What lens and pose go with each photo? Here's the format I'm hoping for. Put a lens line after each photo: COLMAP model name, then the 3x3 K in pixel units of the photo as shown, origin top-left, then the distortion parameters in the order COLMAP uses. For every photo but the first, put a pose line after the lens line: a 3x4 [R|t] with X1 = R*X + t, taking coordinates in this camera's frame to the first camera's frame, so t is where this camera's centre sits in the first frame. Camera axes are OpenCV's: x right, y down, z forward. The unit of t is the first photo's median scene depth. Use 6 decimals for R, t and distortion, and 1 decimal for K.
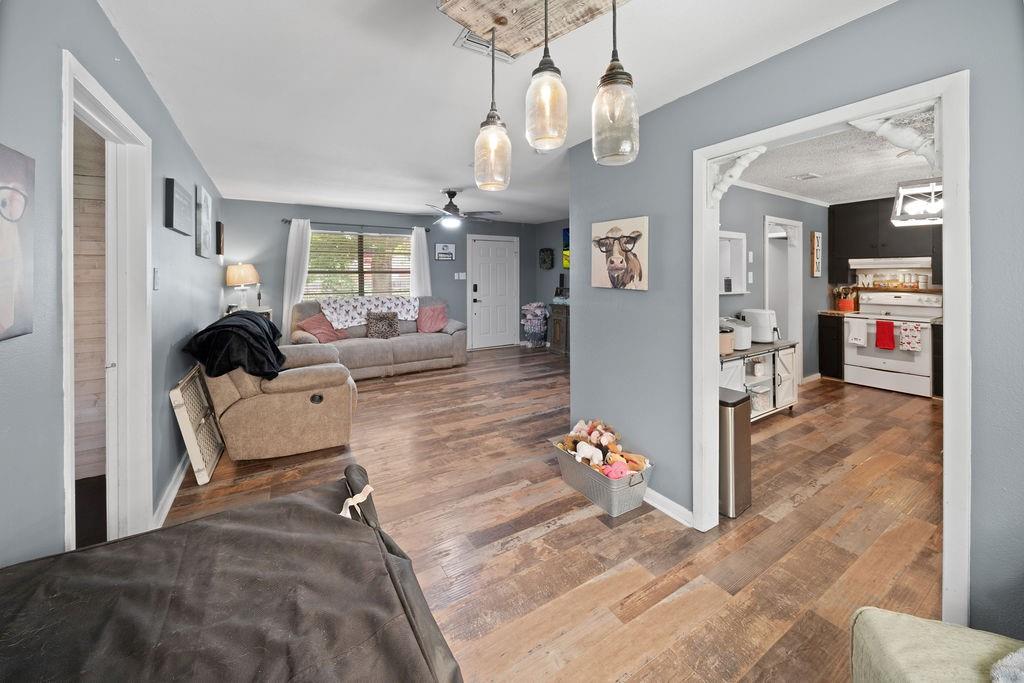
lens RADIAL K [[382.5, 0, 509.4], [0, 382.5, 271.5], [0, 0, 1]] dist [0.000020, 0.000036]
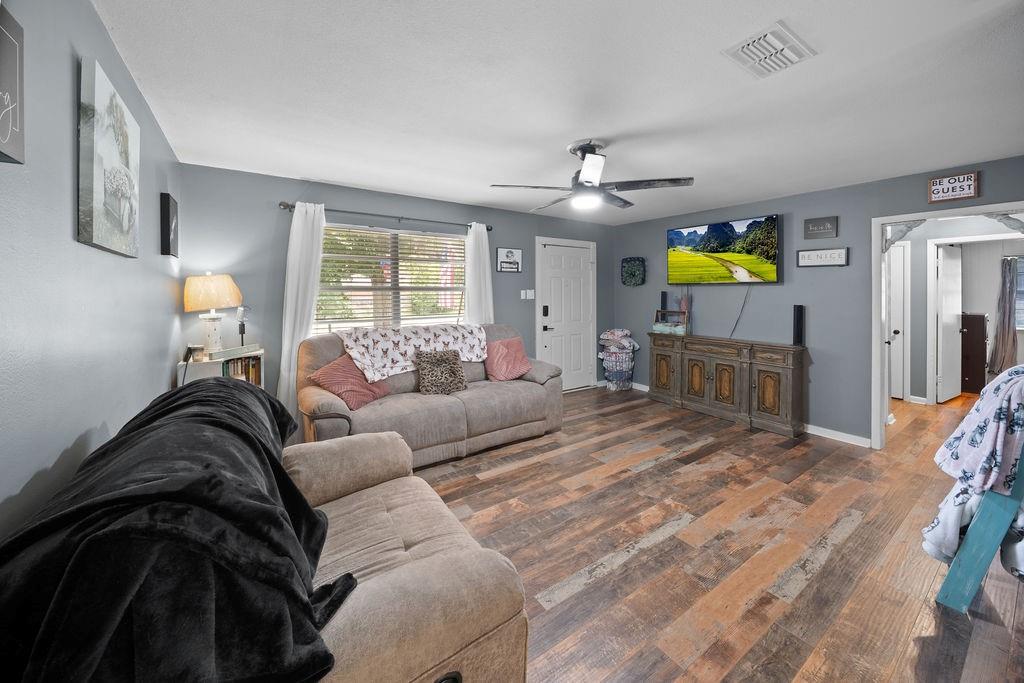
lens RADIAL K [[370.9, 0, 499.3], [0, 370.9, 291.7], [0, 0, 1]] dist [-0.000329, -0.000134]
pose [[0.999255, 0.001551, 0.038567, -0.249526], [-0.001867, 0.999965, 0.008168, 0.001516], [-0.038553, -0.008234, 0.999223, 0.368329]]
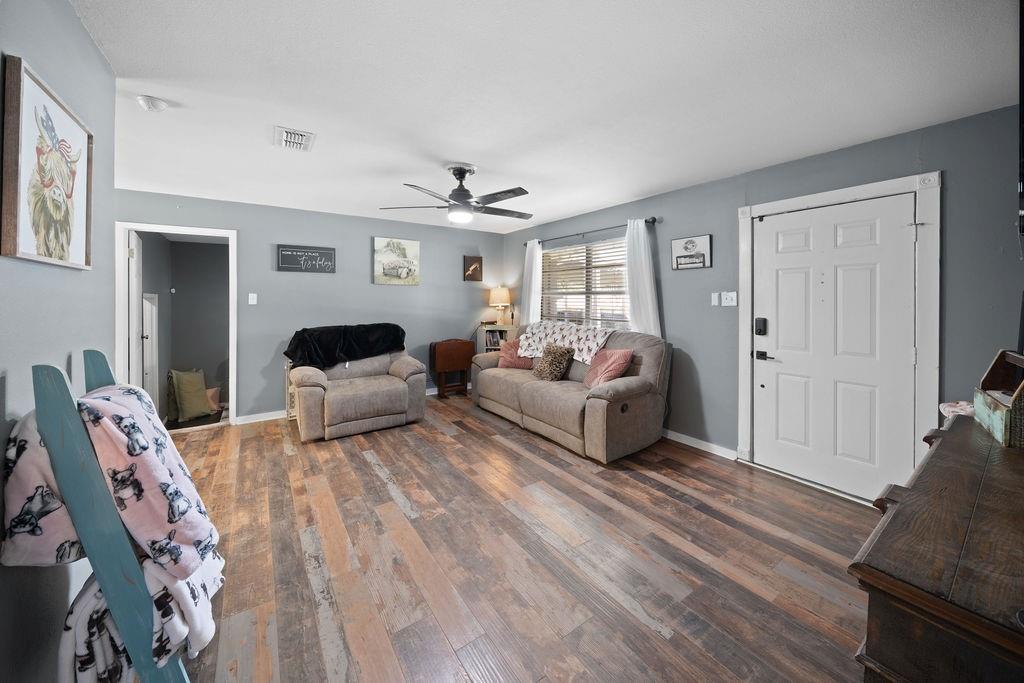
lens RADIAL K [[367.2, 0, 510.2], [0, 367.2, 298.3], [0, 0, 1]] dist [0.000171, 0.000004]
pose [[0.064931, 0.003072, -0.997885, 0.378553], [0.009087, 0.999952, 0.003669, 0.008535], [0.997848, -0.009306, 0.064900, 0.840765]]
